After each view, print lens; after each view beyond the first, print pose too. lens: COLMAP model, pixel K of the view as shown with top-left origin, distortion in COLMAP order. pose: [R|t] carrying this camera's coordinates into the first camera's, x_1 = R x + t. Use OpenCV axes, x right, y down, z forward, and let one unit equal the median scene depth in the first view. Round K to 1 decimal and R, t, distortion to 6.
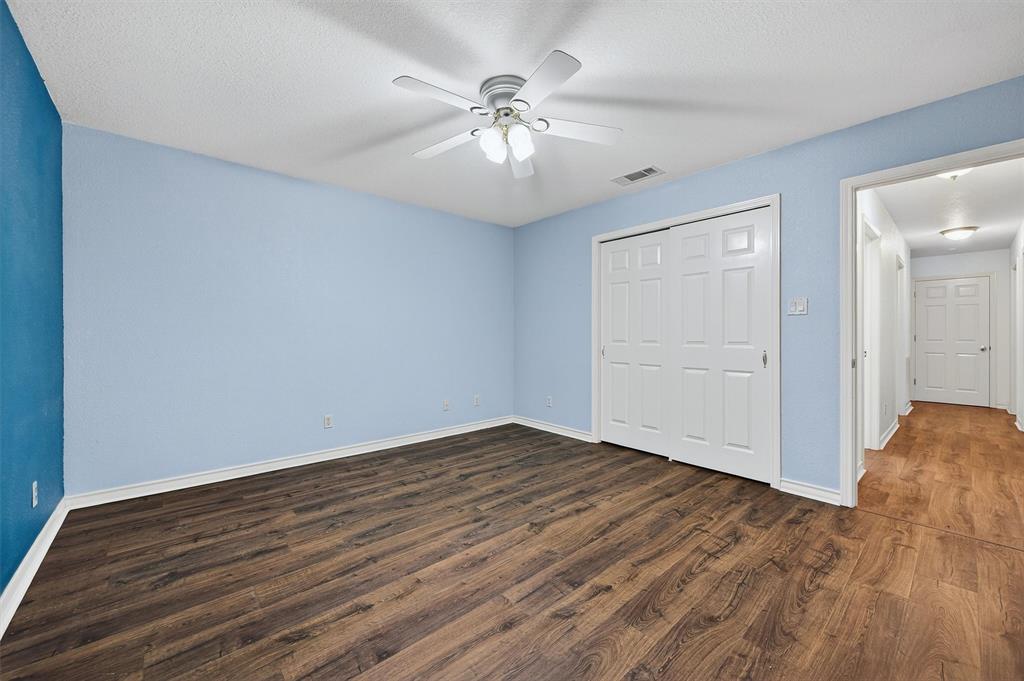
lens RADIAL K [[414.0, 0, 512.0], [0, 414.0, 340.5], [0, 0, 1]] dist [-0.001504, -0.000320]
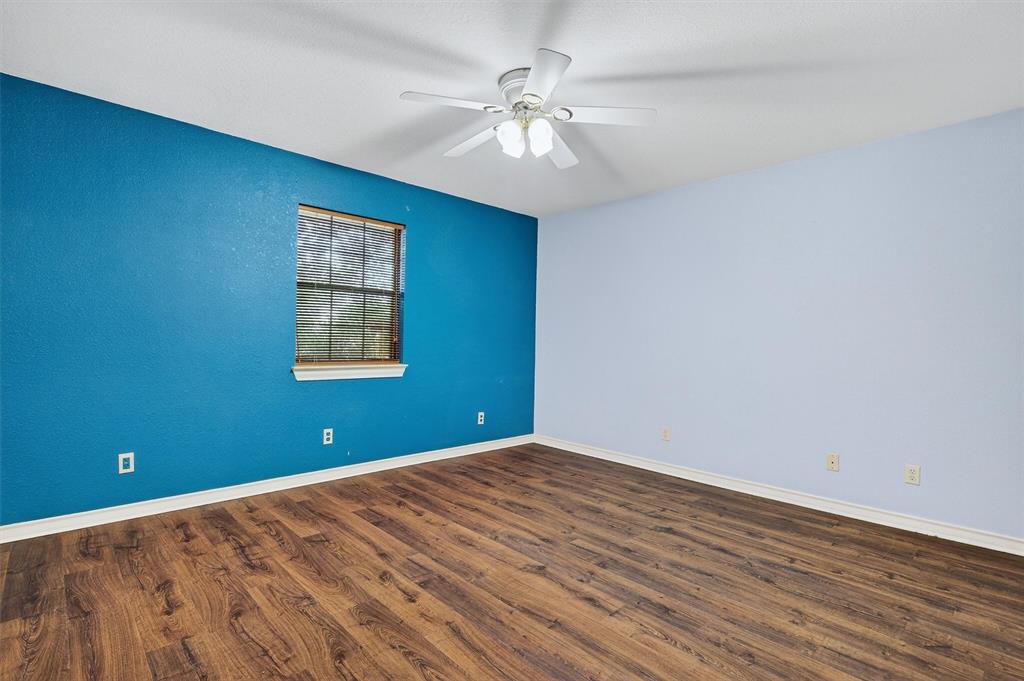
lens RADIAL K [[464.4, 0, 512.0], [0, 464.4, 340.5], [0, 0, 1]] dist [-0.000560, 0.000123]
pose [[0.045025, 0.004761, -0.998975, 0.974213], [-0.037652, 0.999286, 0.003065, -0.036088], [0.998276, 0.037475, 0.045172, 0.826690]]
